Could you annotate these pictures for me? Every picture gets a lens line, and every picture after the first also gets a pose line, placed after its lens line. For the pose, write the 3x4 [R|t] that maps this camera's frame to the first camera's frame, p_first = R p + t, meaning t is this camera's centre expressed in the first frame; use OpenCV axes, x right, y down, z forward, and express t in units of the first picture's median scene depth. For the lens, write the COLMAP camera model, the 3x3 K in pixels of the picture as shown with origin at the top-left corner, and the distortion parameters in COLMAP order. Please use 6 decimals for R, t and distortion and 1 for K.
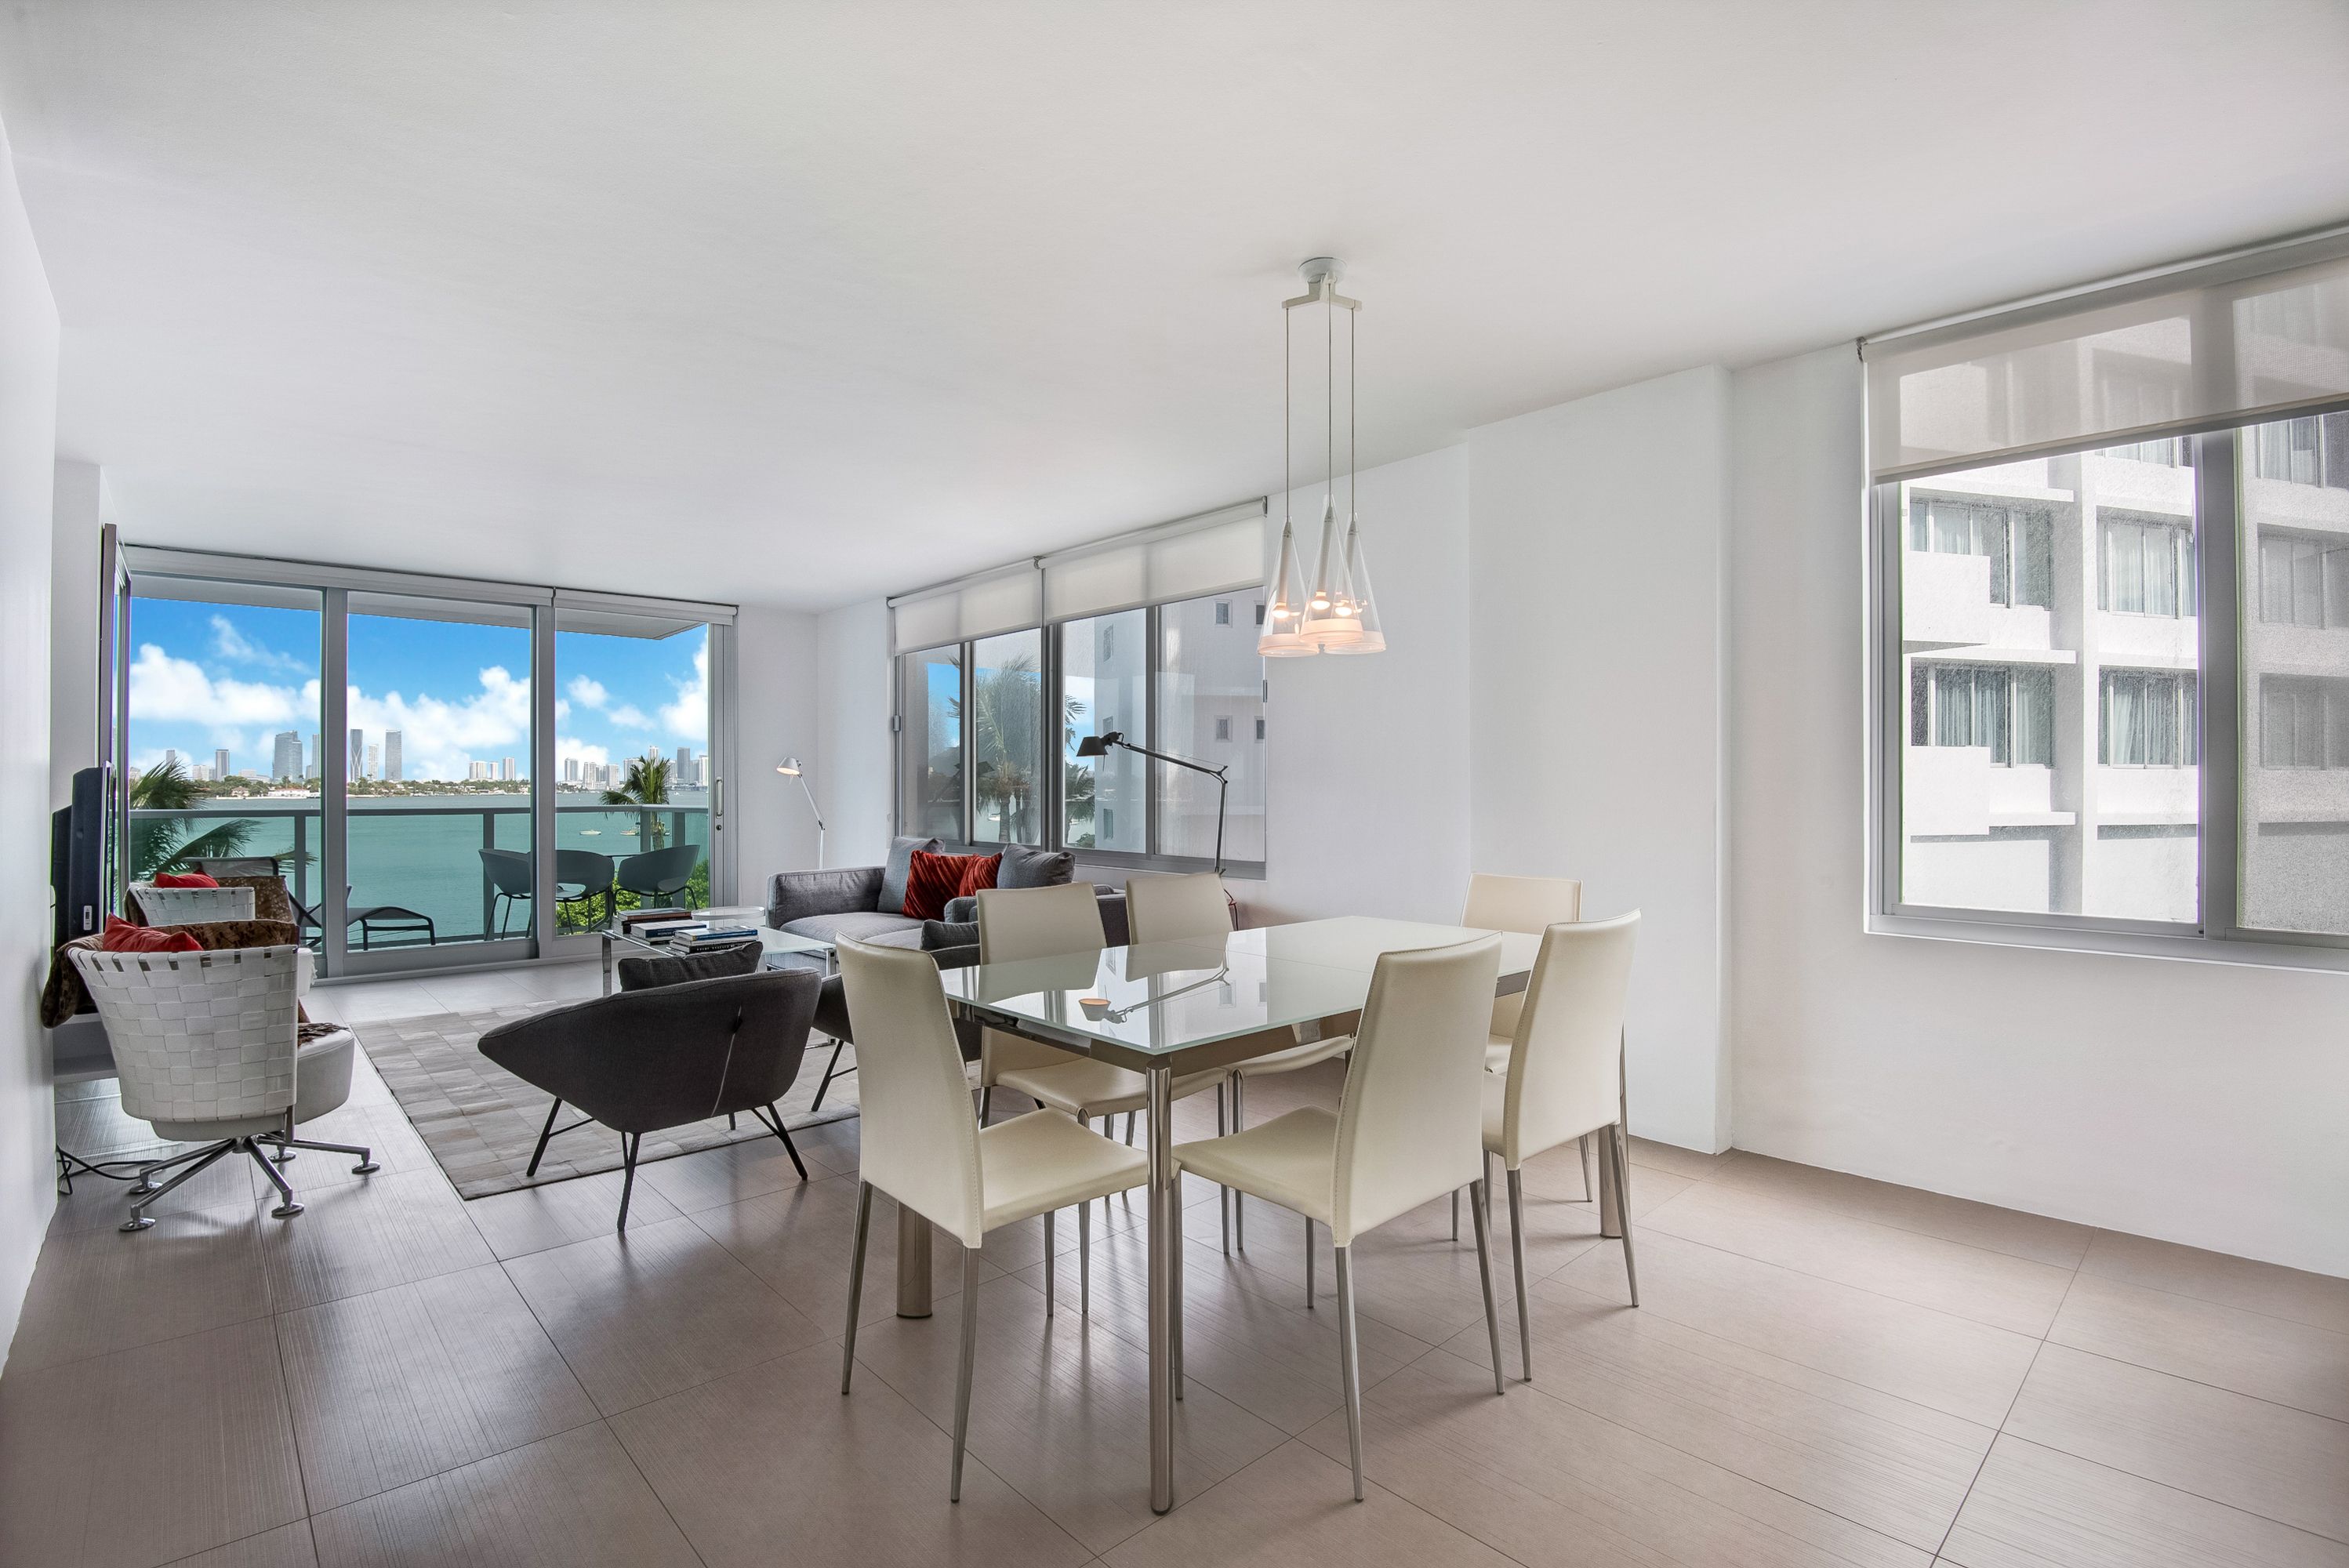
lens RADIAL K [[1094.7, 0, 1208.0], [0, 1094.7, 781.2], [0, 0, 1]] dist [-0.028088, -0.002172]
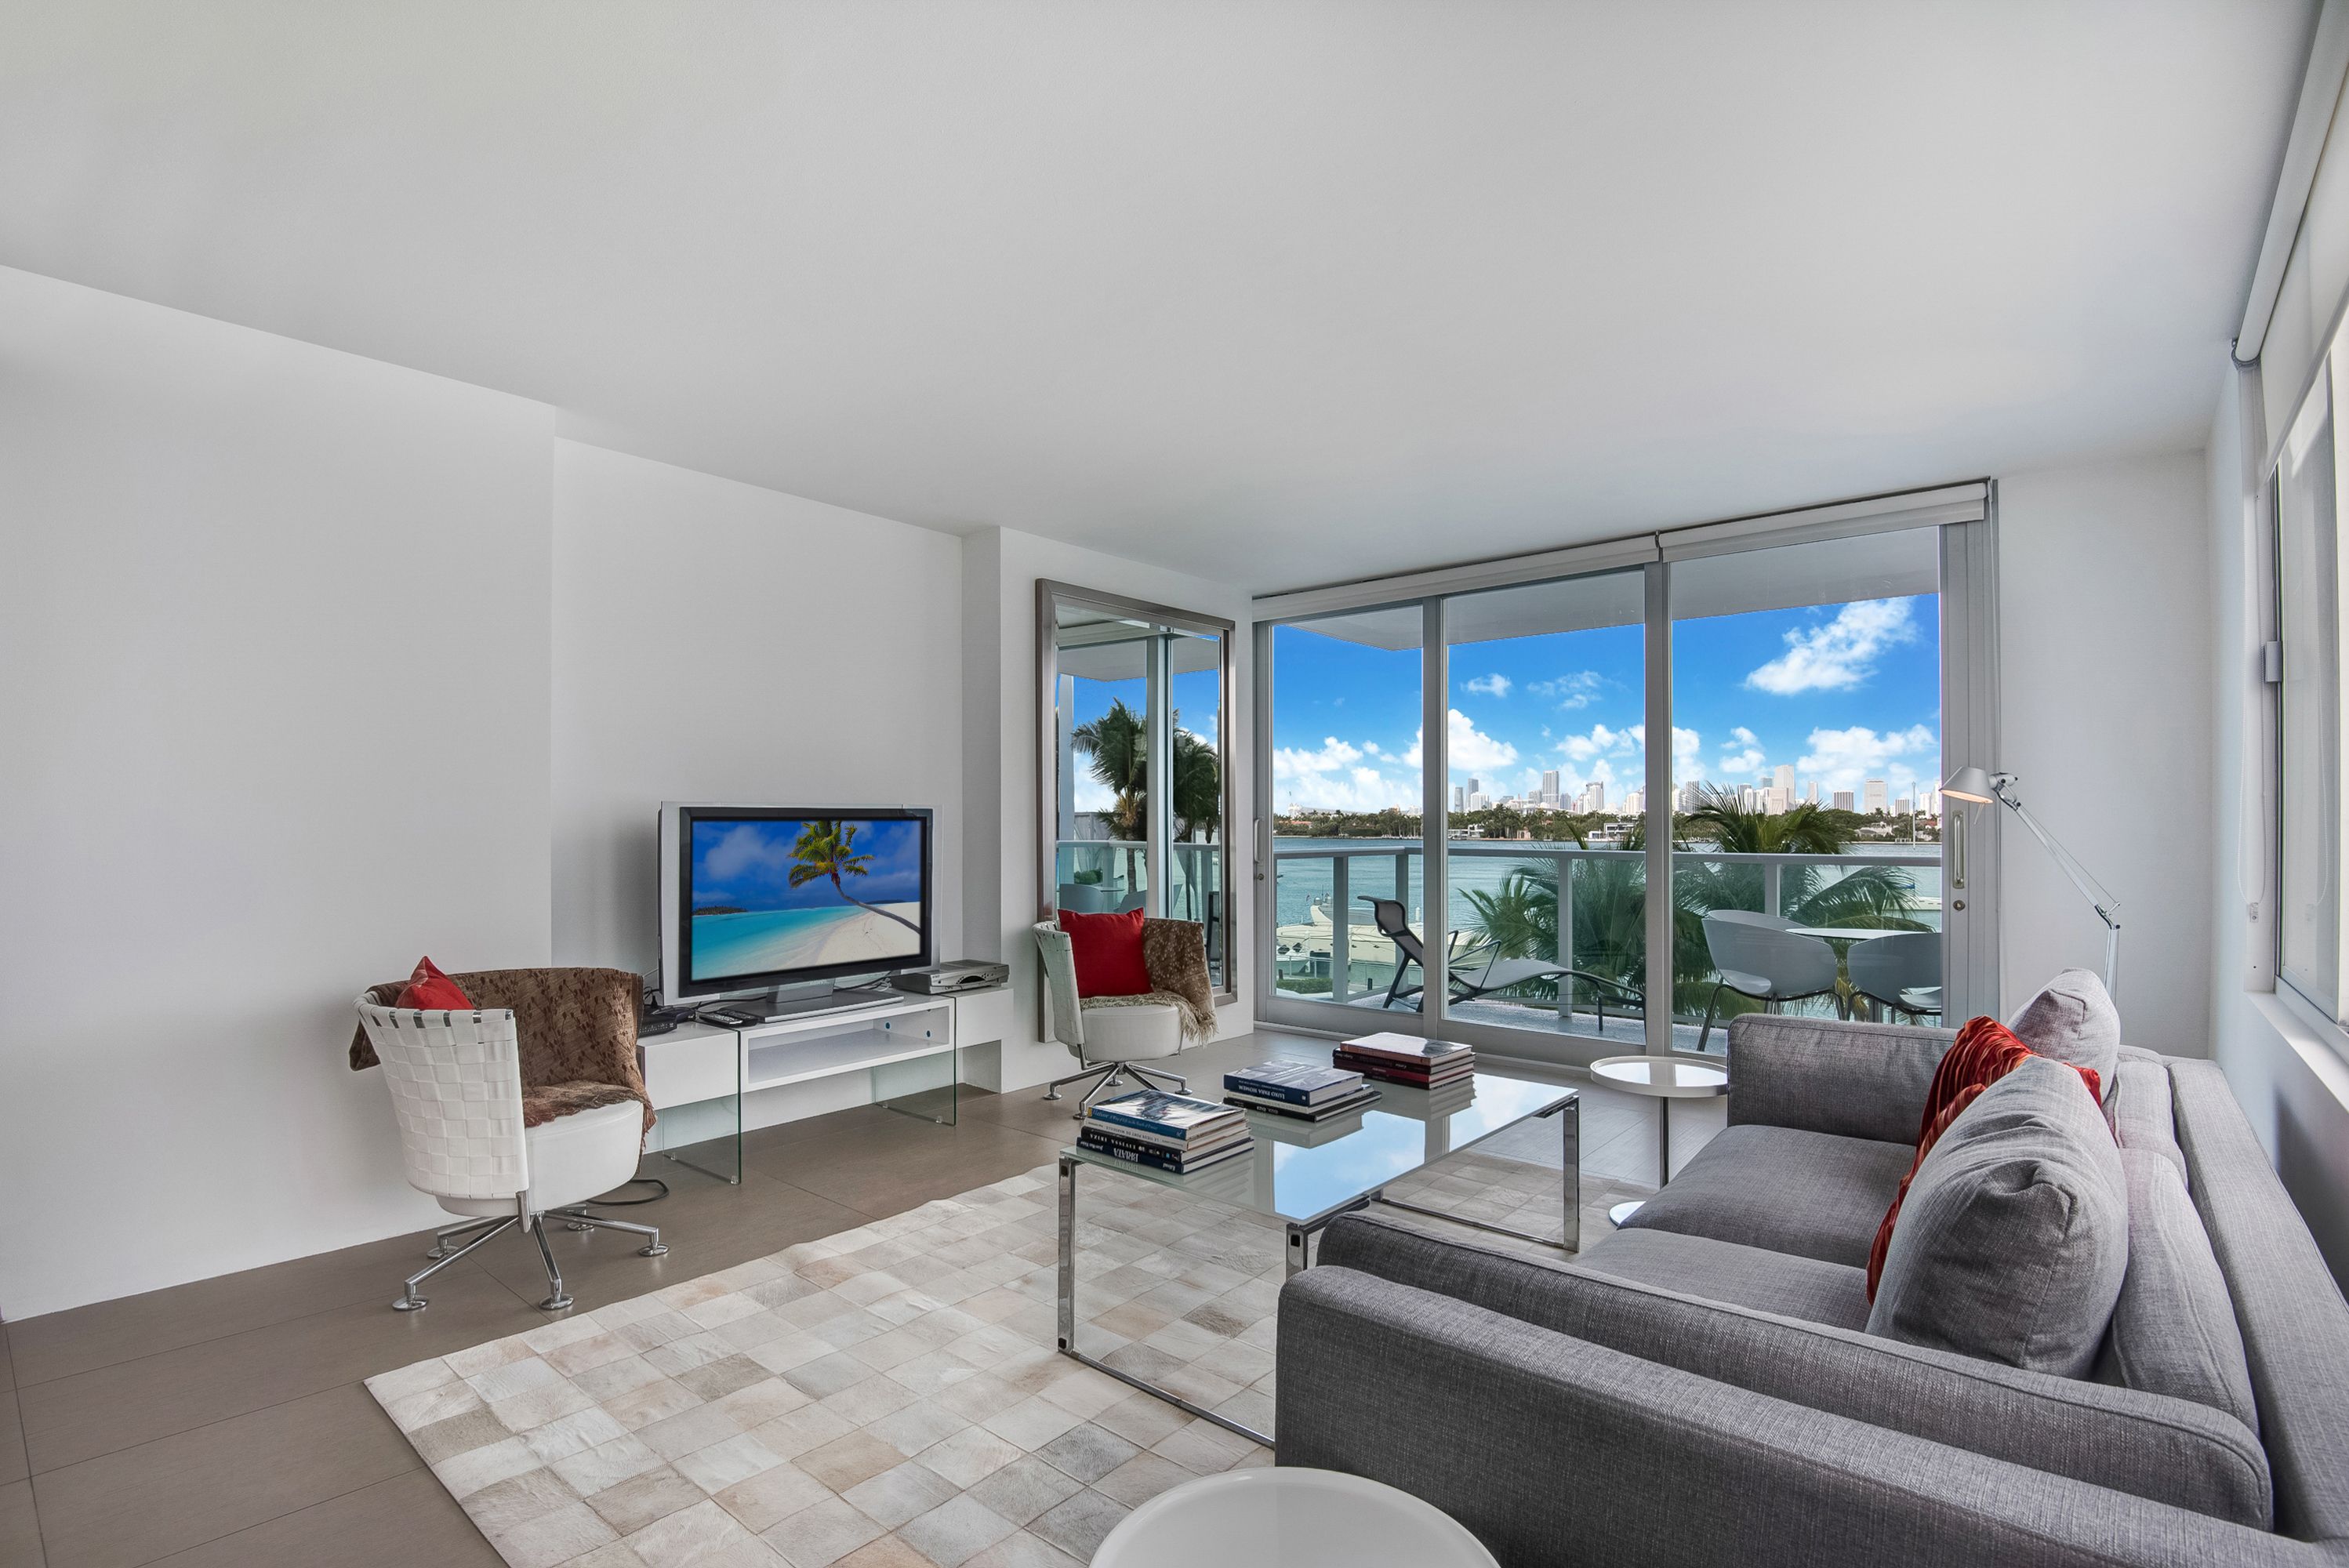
lens RADIAL K [[1094.7, 0, 1134.6], [0, 1094.7, 811.8], [0, 0, 1]] dist [-0.028088, -0.002172]
pose [[0.079681, -0.010271, -0.996768, 0.044473], [0.002506, 0.999946, -0.010103, 0.001959], [0.996817, -0.001693, 0.079702, 0.580108]]
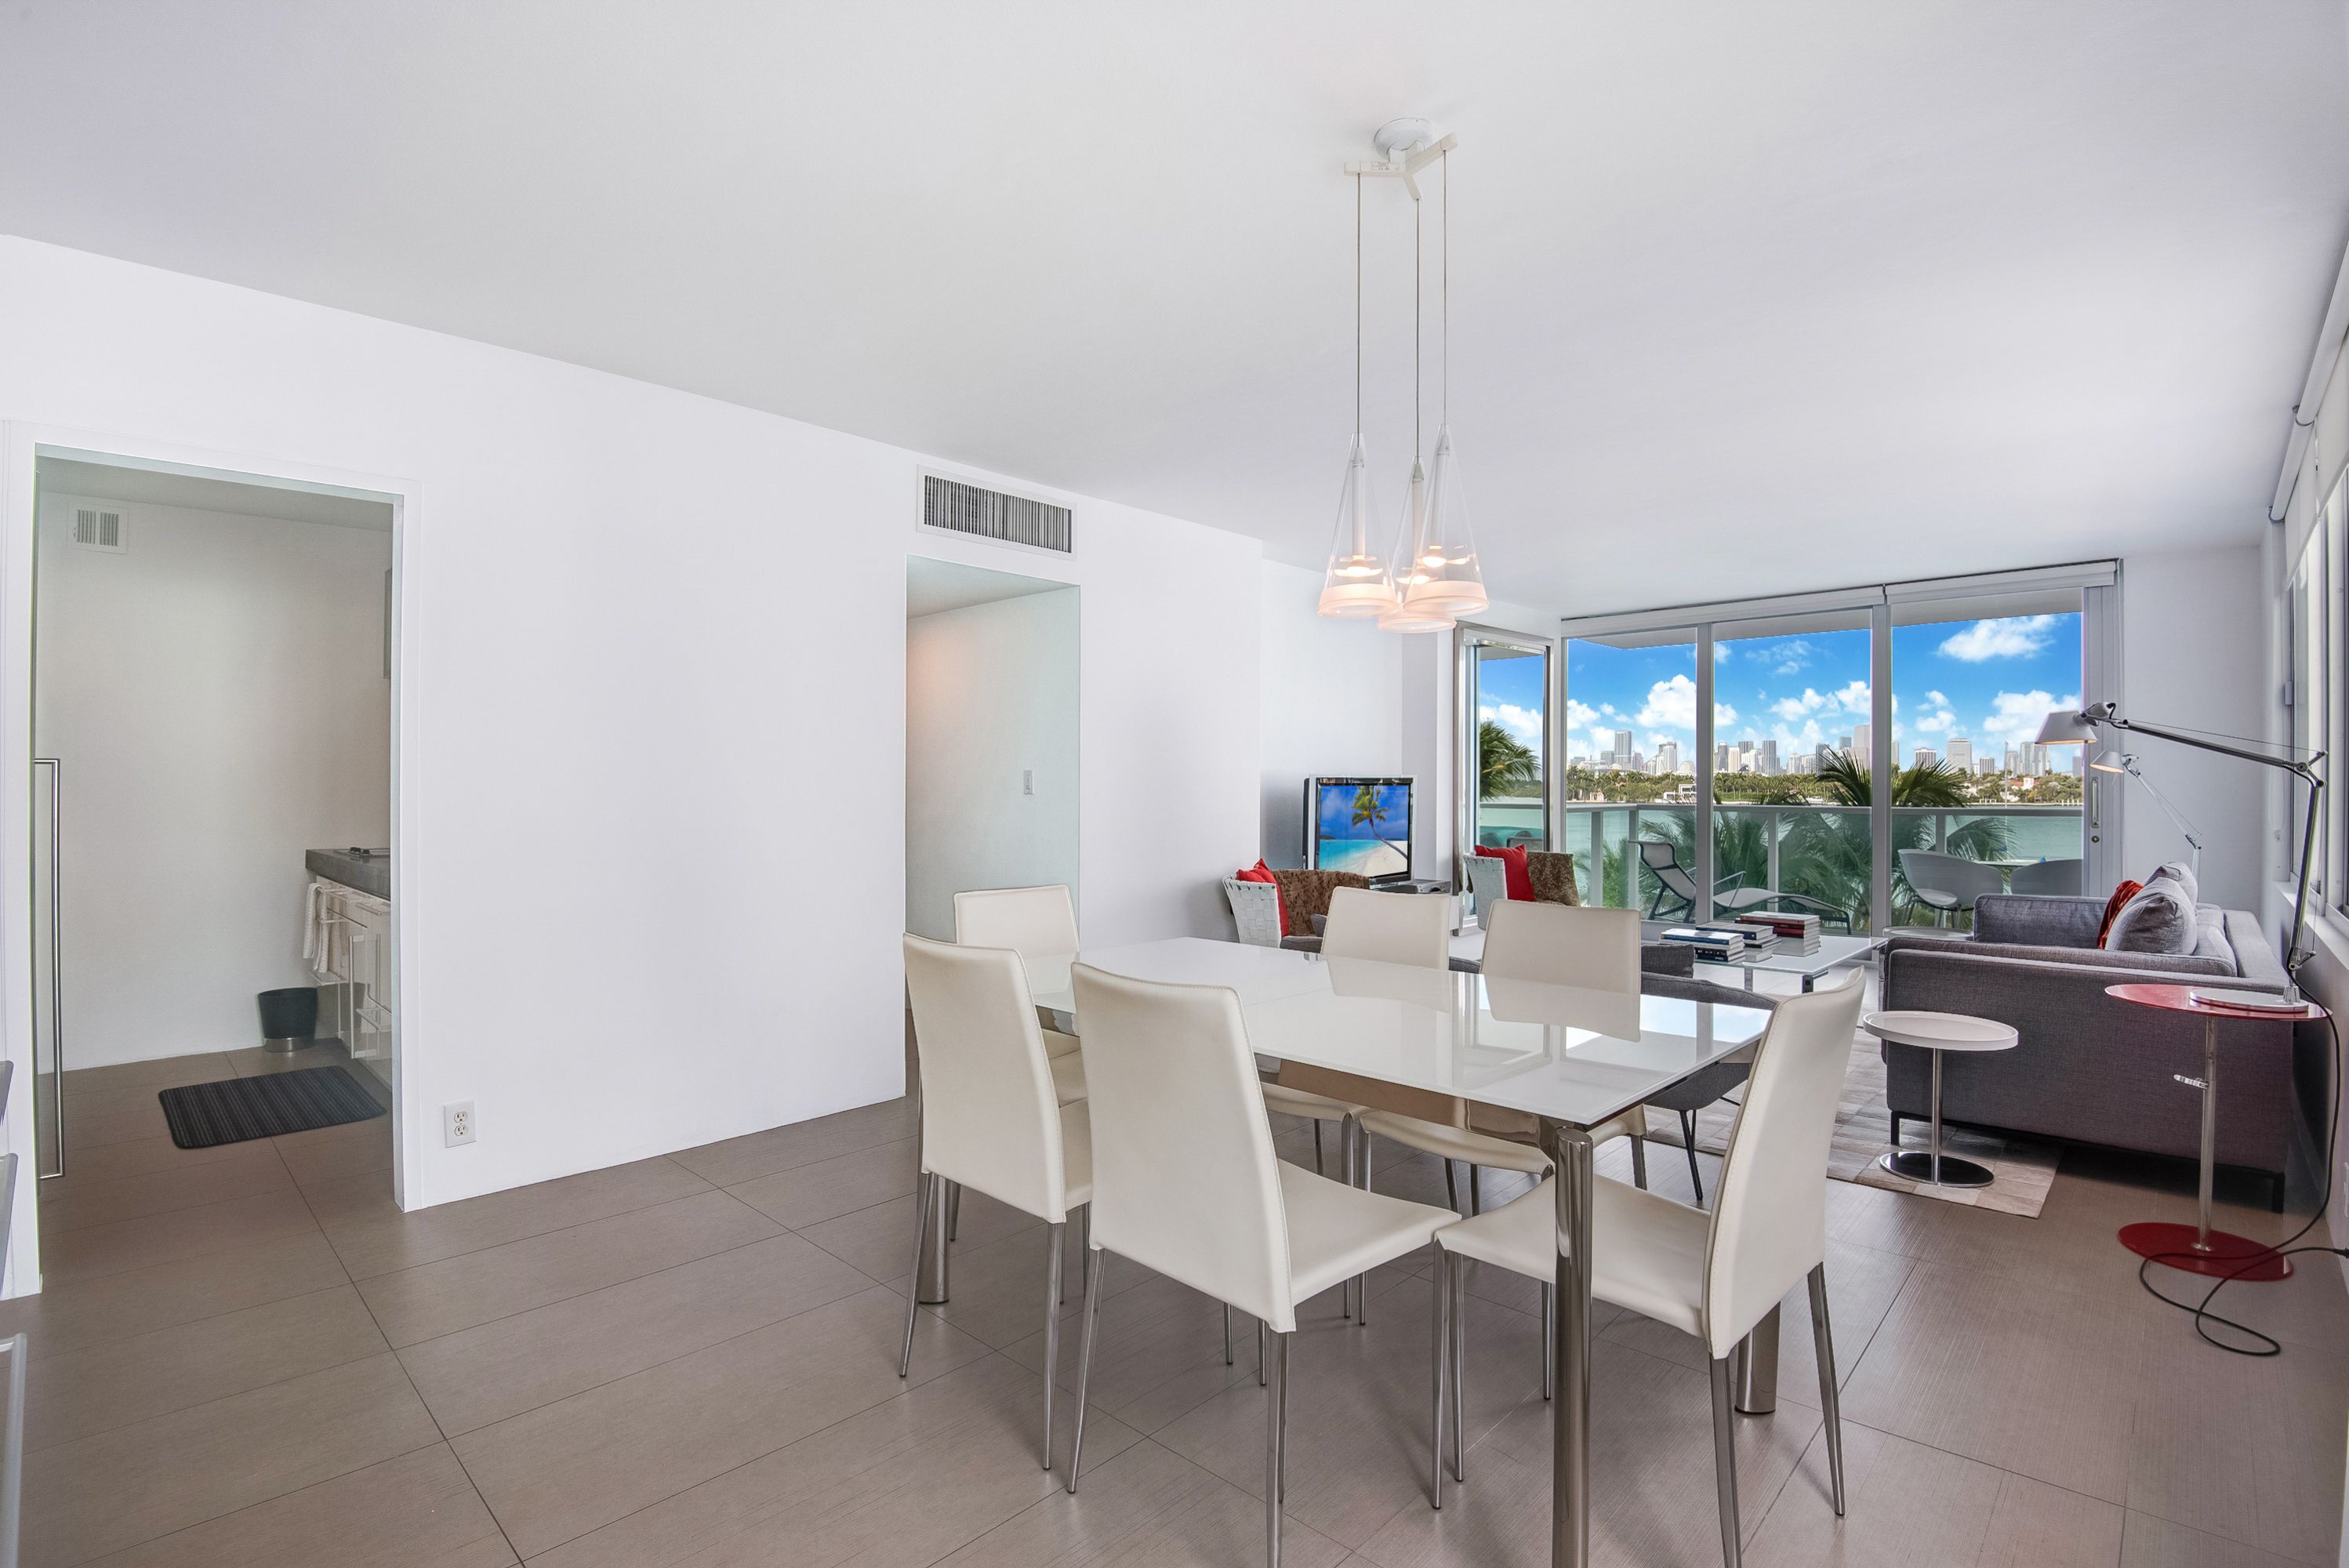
lens RADIAL K [[1094.7, 0, 1186.6], [0, 1094.7, 780.7], [0, 0, 1]] dist [-0.028088, -0.002172]
pose [[0.056119, -0.003730, -0.998417, 0.321503], [0.005633, 0.999978, -0.003419, -0.000827], [0.998408, -0.005432, 0.056139, 0.291272]]
